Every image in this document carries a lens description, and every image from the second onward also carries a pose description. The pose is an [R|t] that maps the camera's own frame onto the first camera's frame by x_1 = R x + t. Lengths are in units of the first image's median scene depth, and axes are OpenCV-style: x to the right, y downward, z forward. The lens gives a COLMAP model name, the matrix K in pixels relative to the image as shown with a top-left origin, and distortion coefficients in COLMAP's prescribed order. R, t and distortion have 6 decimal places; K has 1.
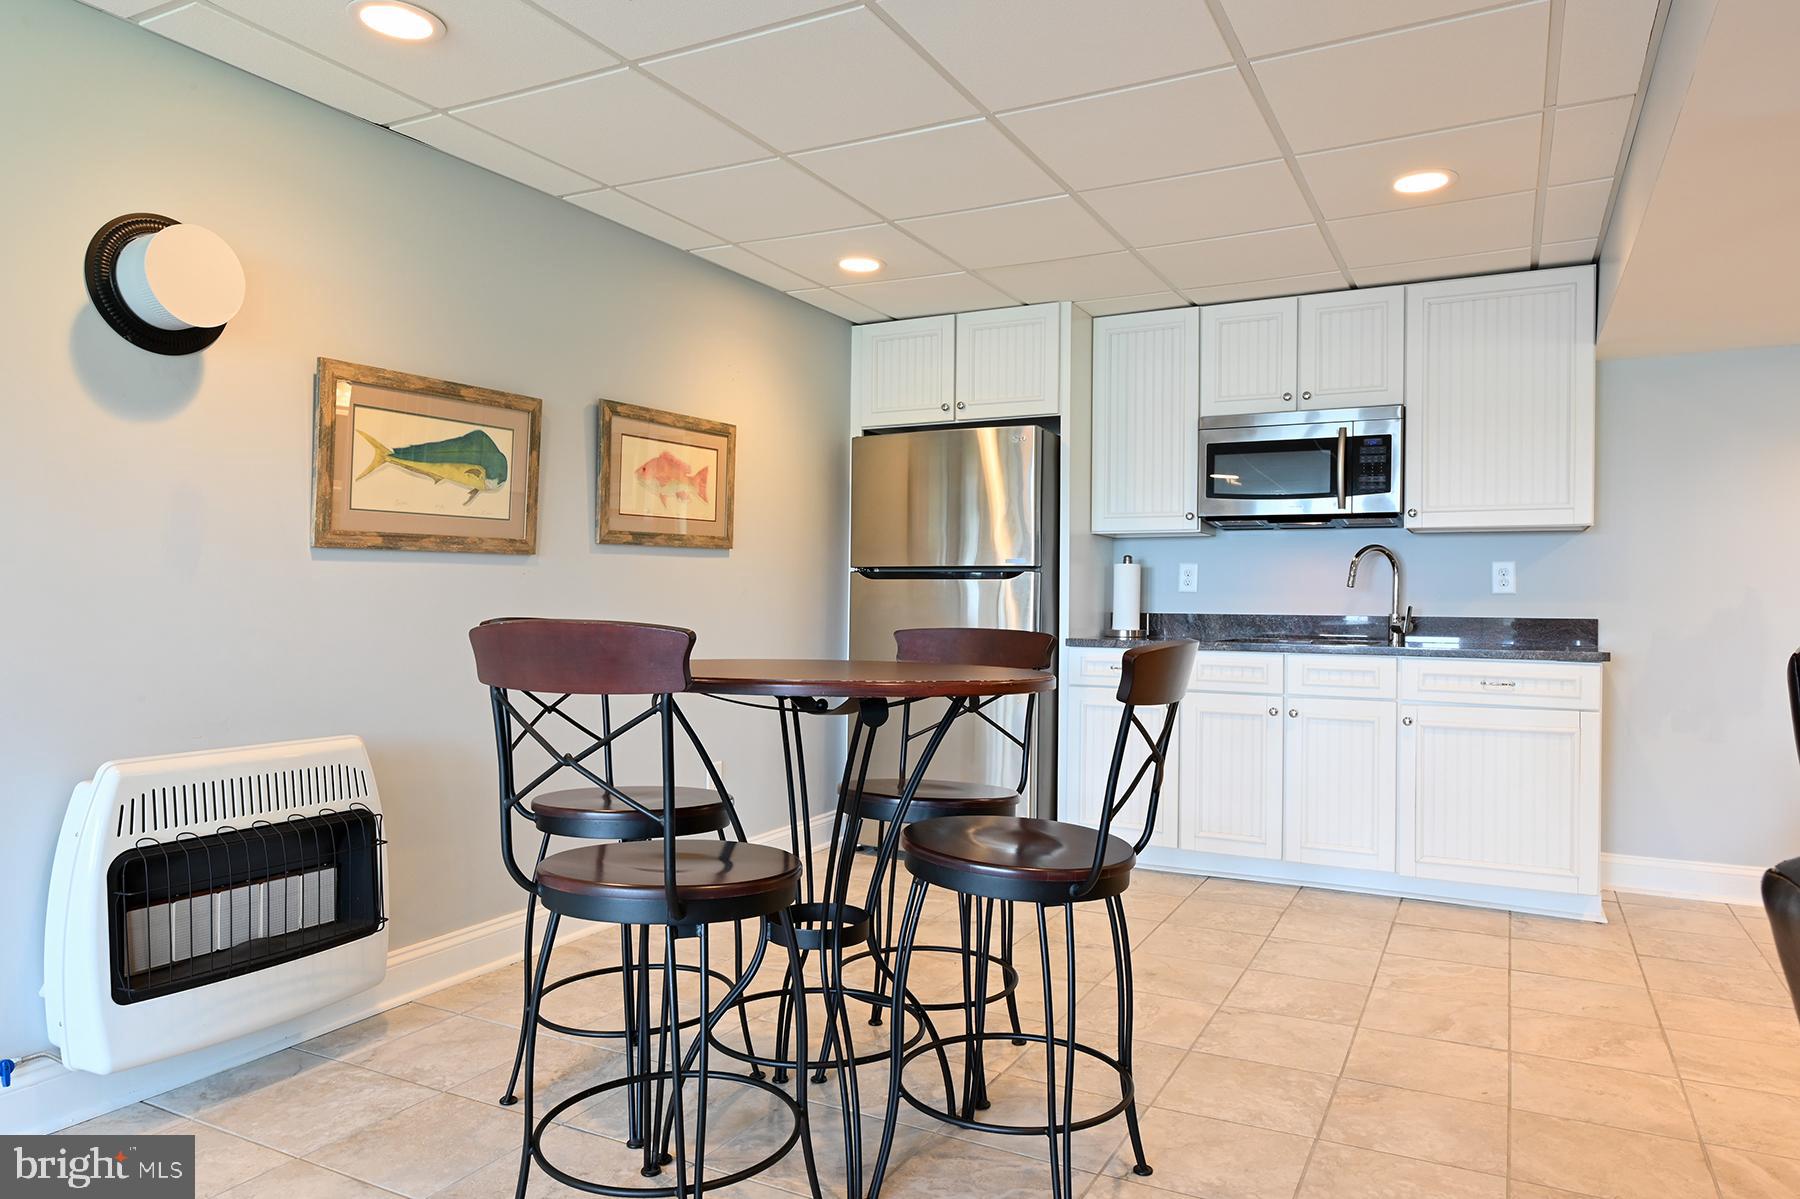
lens RADIAL K [[1197.8, 0, 900.6], [0, 1197.8, 606.5], [0, 0, 1]] dist [-0.000079, 0.001157]
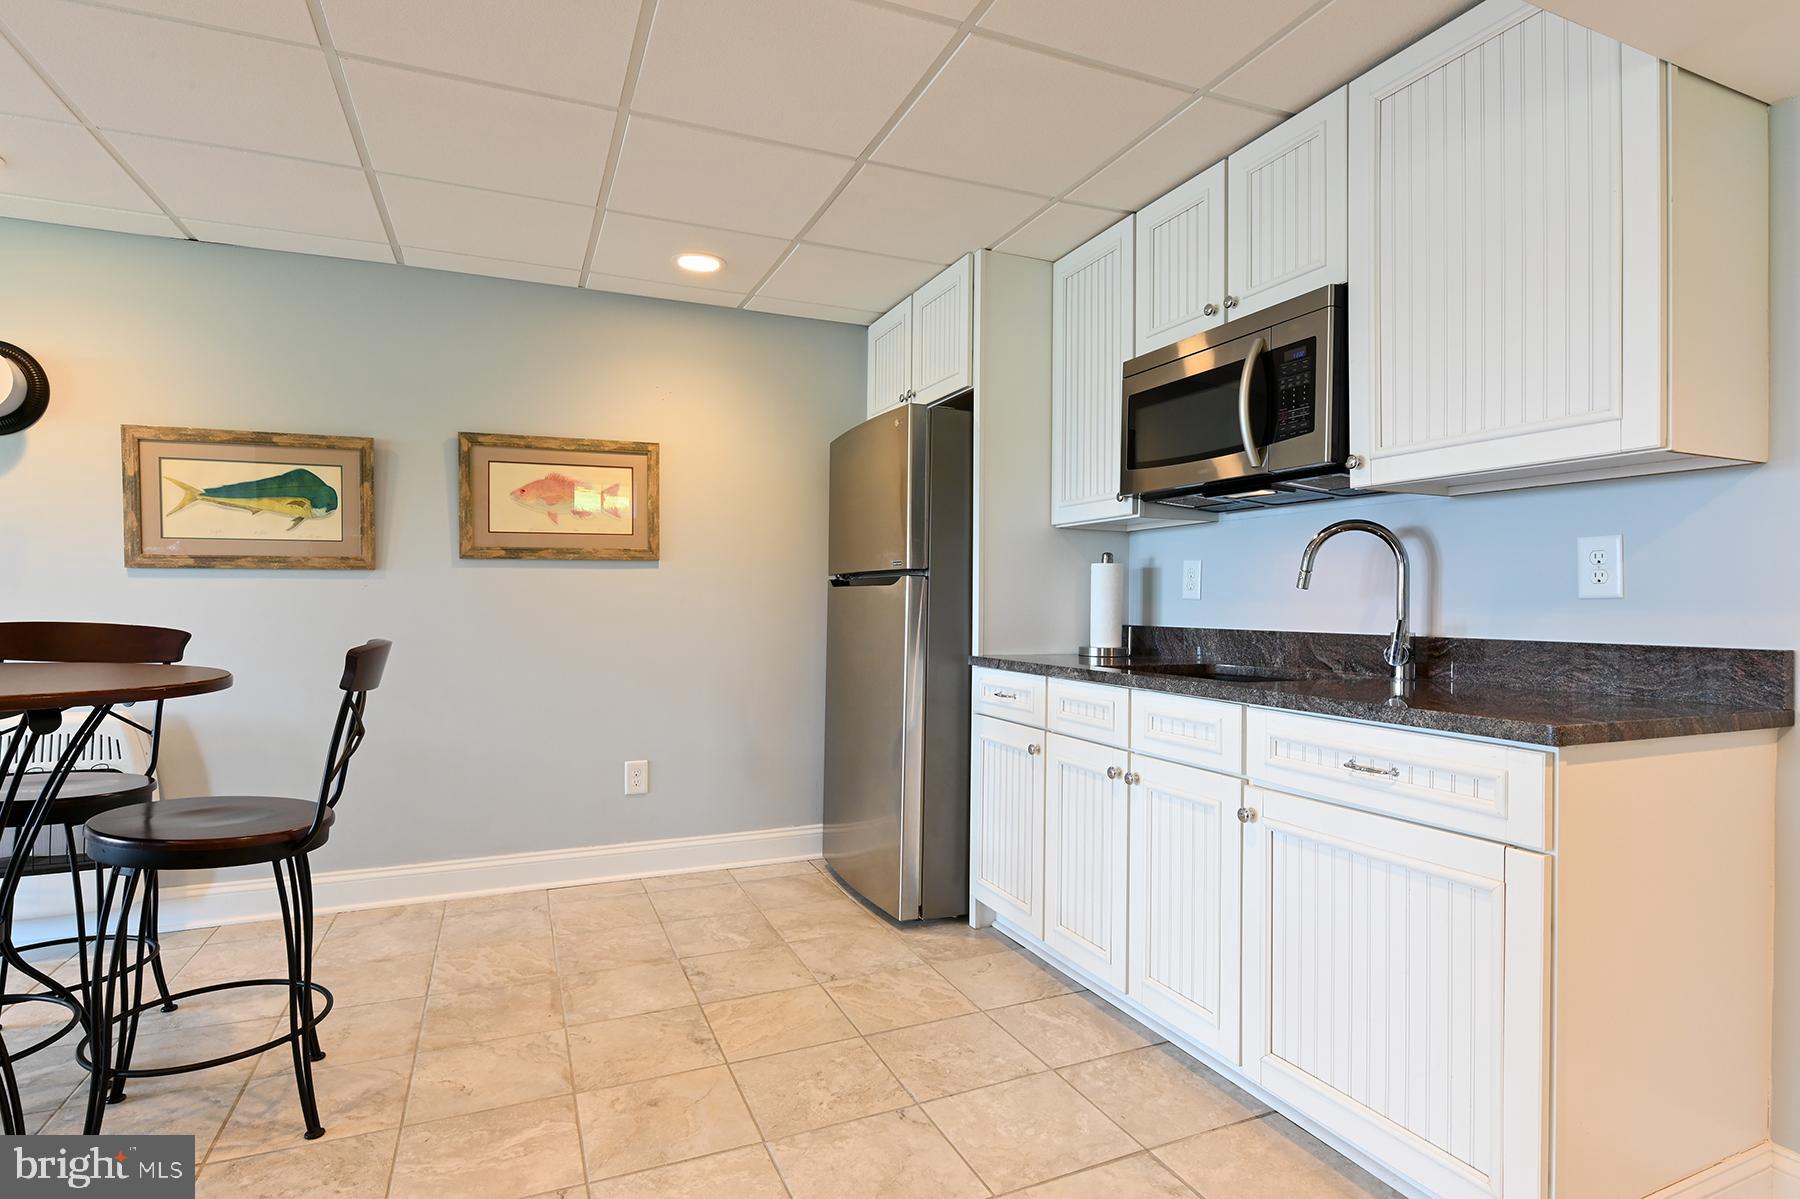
lens RADIAL K [[949.3, 0, 897.9], [0, 949.3, 598.9], [0, 0, 1]] dist [0.002618, 0.000753]
pose [[0.760400, -0.006067, -0.649427, 0.653227], [-0.005472, 0.999861, -0.015748, -0.002166], [0.649432, 0.015529, 0.760261, 0.581367]]
